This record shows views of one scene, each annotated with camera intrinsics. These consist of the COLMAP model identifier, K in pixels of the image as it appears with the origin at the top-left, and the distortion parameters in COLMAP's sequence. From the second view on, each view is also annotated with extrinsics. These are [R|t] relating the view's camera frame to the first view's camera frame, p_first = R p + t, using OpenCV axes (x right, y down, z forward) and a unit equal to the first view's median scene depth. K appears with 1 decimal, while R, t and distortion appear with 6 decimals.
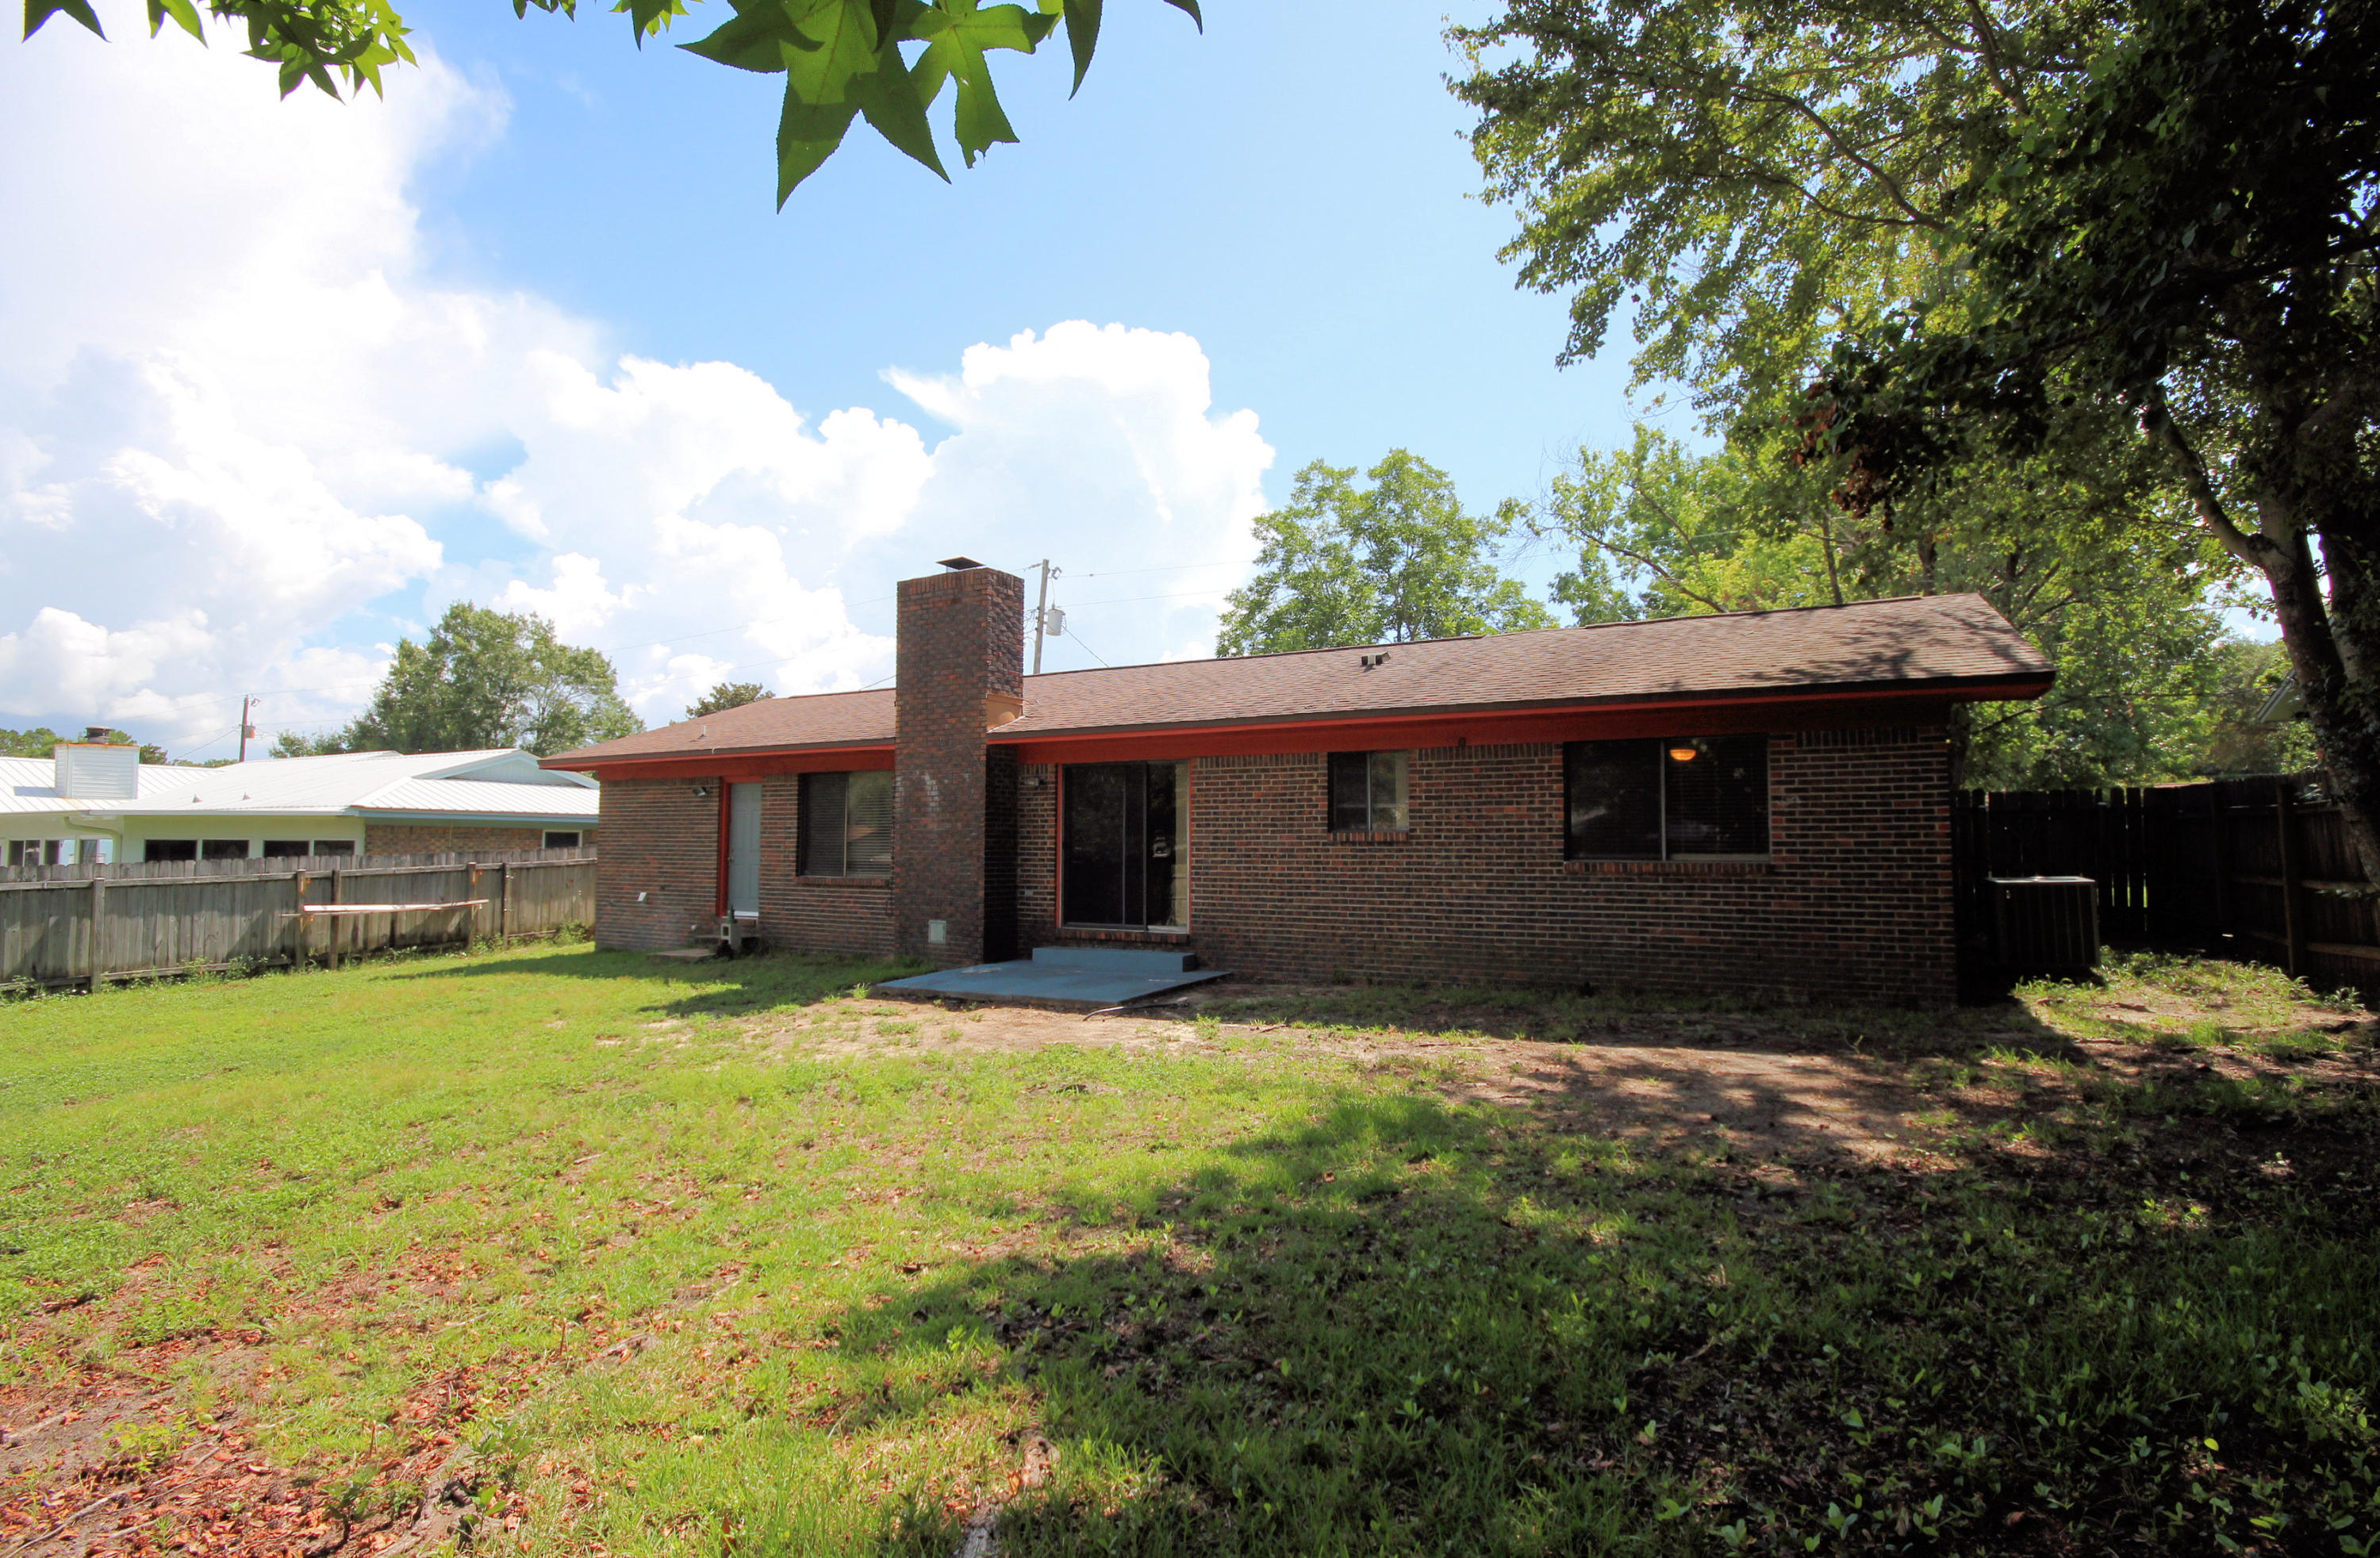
lens RADIAL K [[1122.6, 0, 1191.5], [0, 1122.6, 782.6], [0, 0, 1]] dist [0.013895, -0.016403]
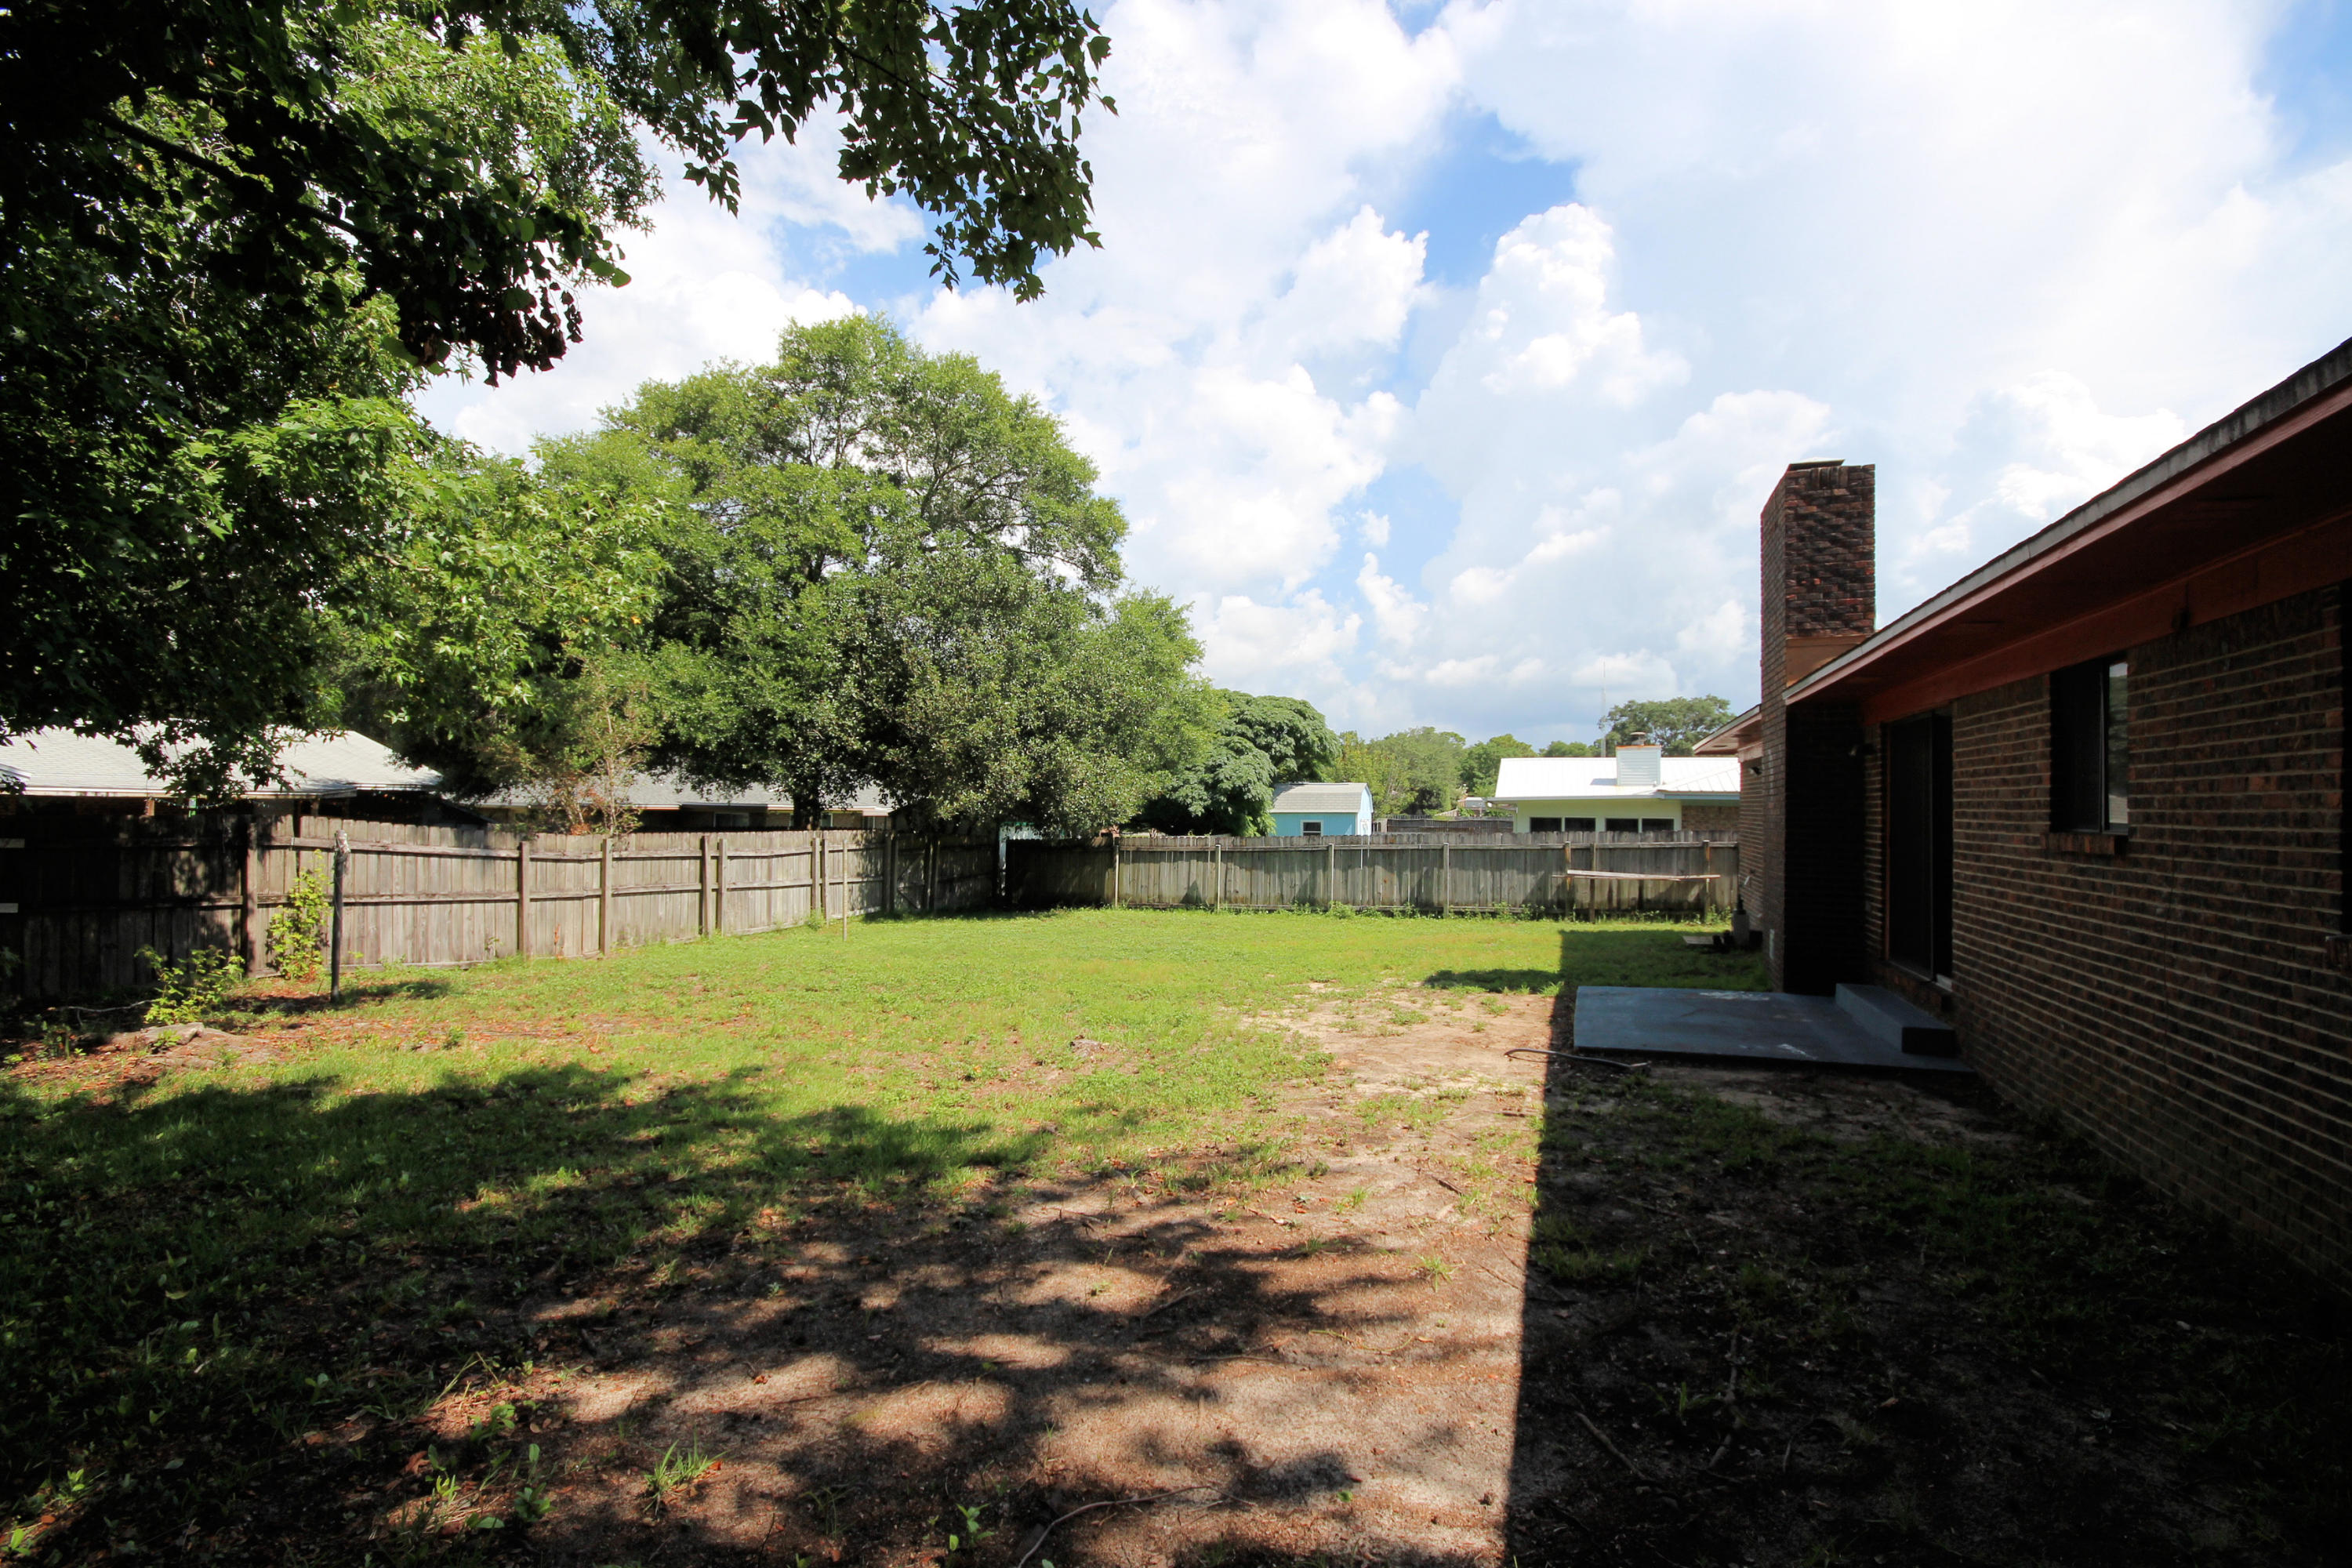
lens RADIAL K [[1106.2, 0, 1214.4], [0, 1106.2, 801.3], [0, 0, 1]] dist [-0.001522, -0.001696]
pose [[0.157151, -0.004309, -0.987565, 0.510354], [0.045604, 0.998955, 0.002898, 0.010996], [0.986521, -0.045492, 0.157184, 0.509534]]
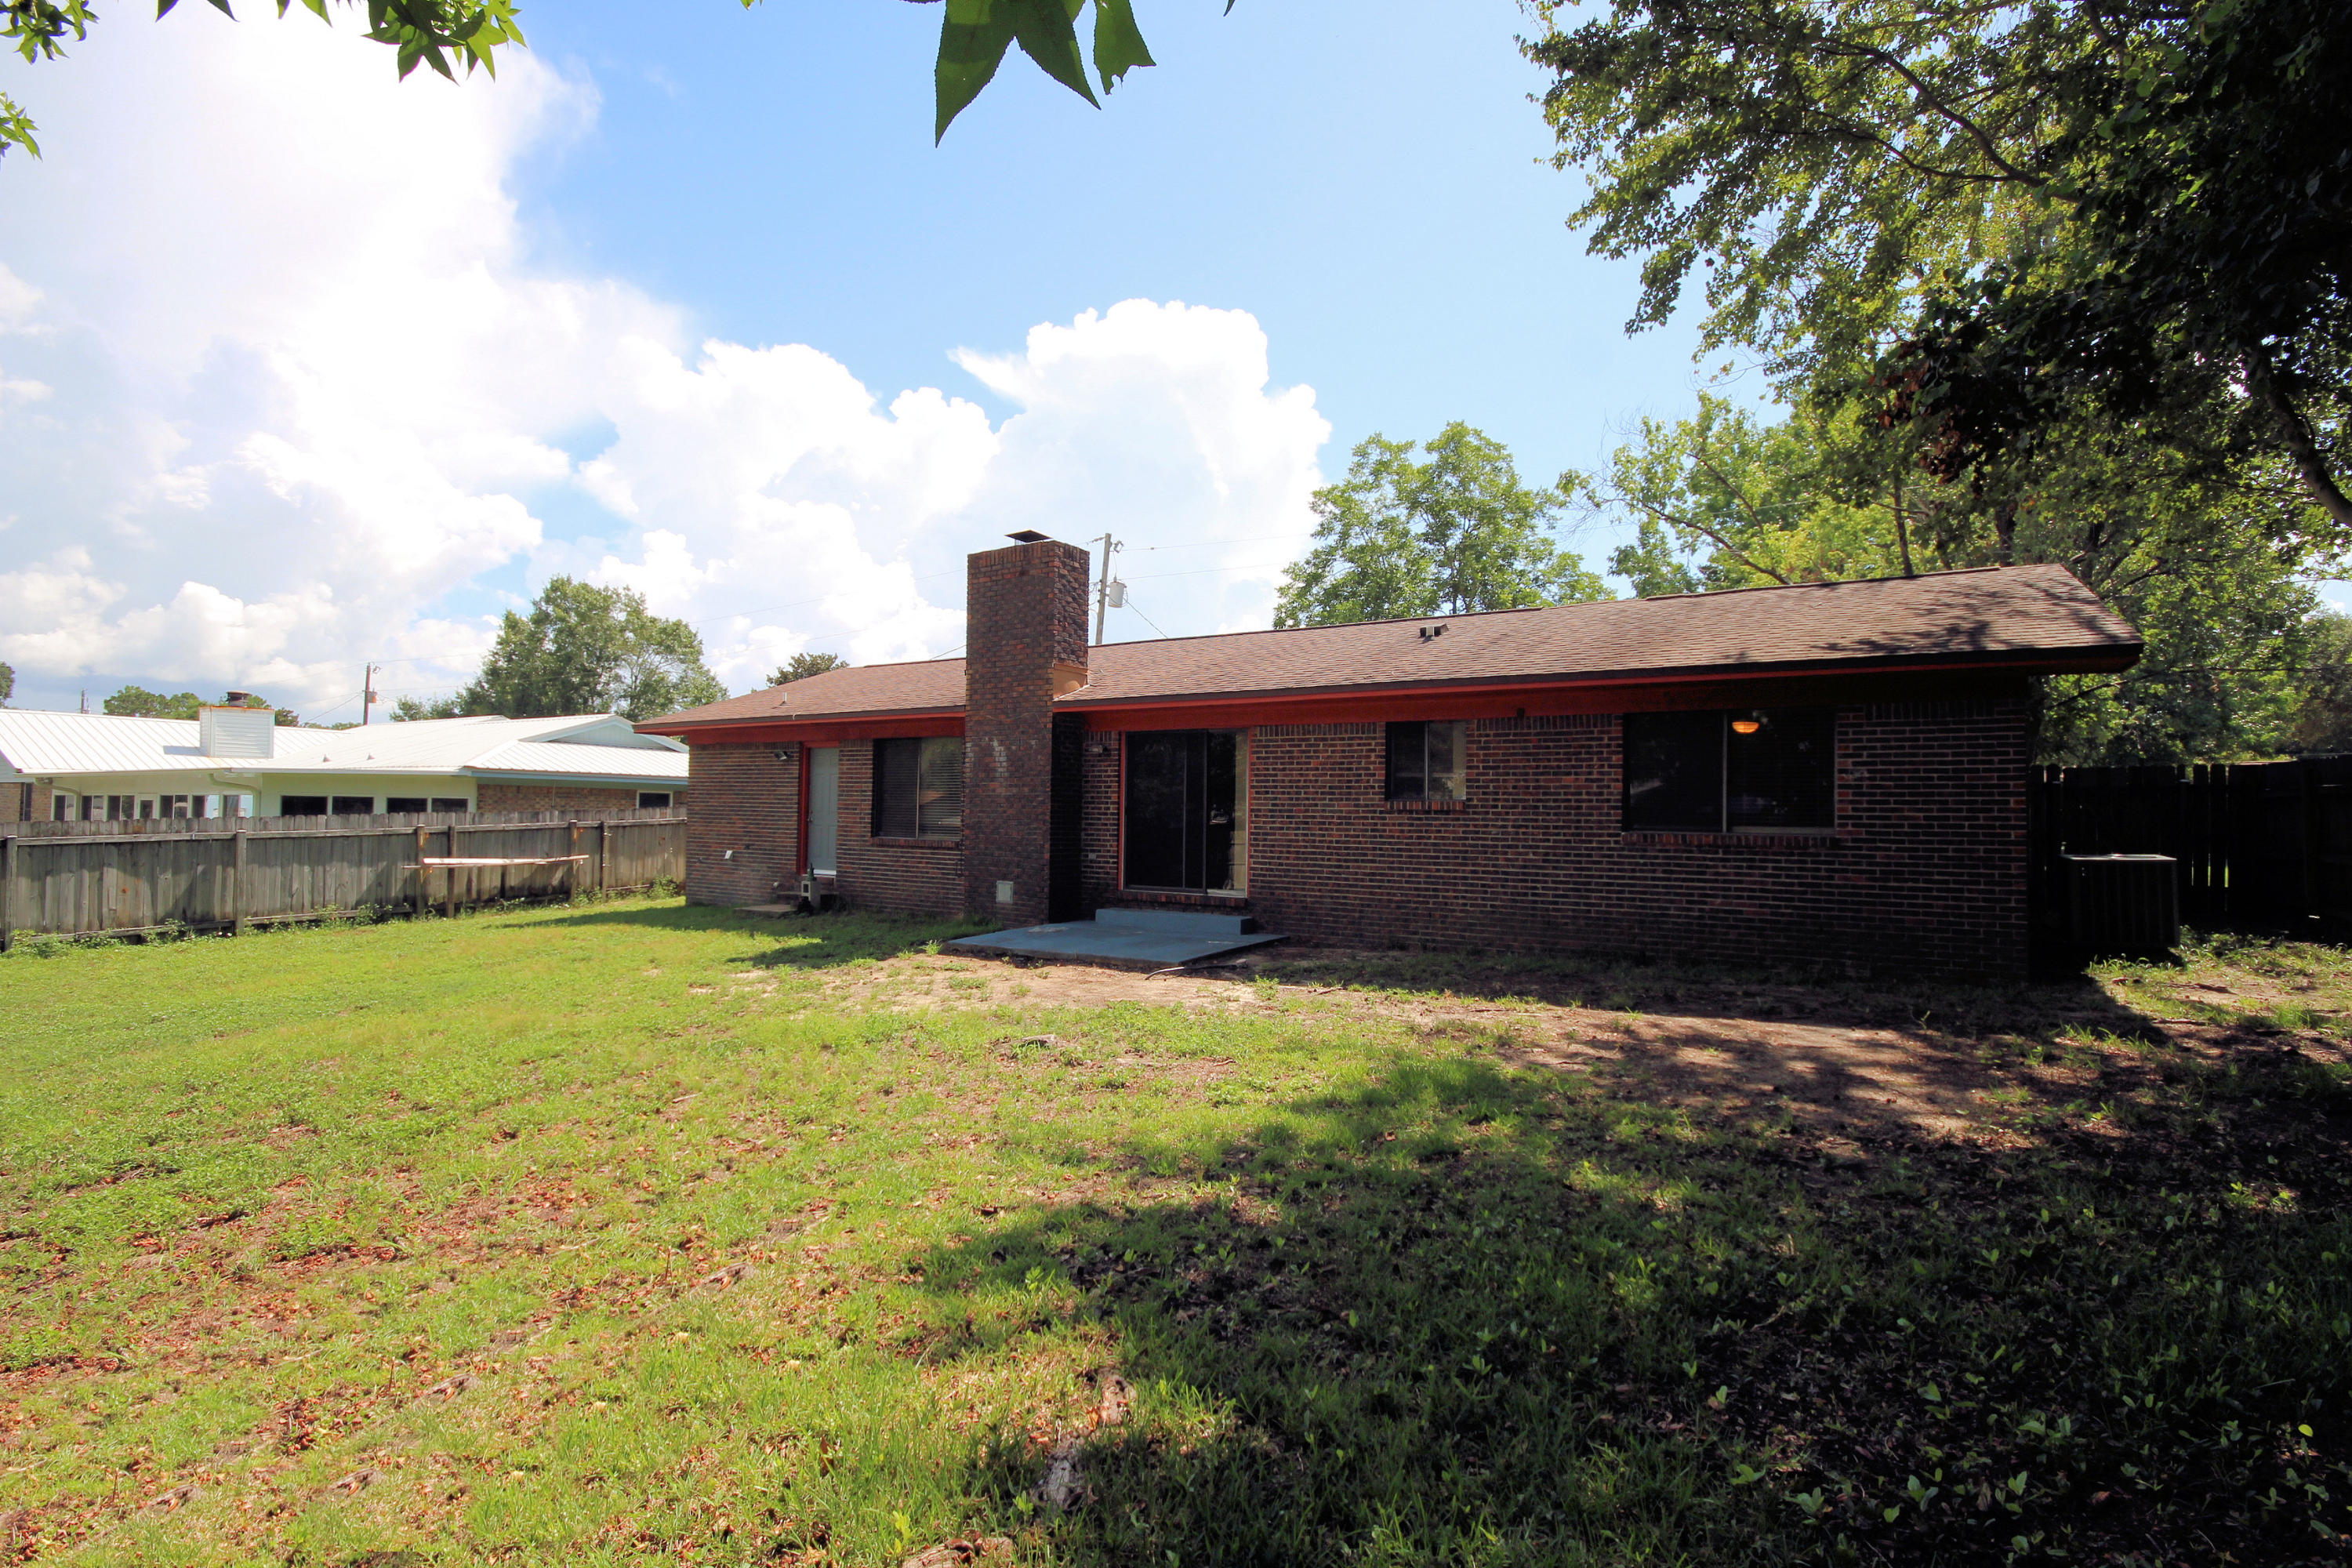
lens RADIAL K [[1088.3, 0, 1177.9], [0, 1088.3, 786.2], [0, 0, 1]] dist [0.013648, -0.016484]
pose [[0.998102, 0.010538, -0.060670, -0.006340], [-0.008641, 0.999468, 0.031450, 0.001579], [0.060969, -0.030866, 0.997662, 0.004481]]
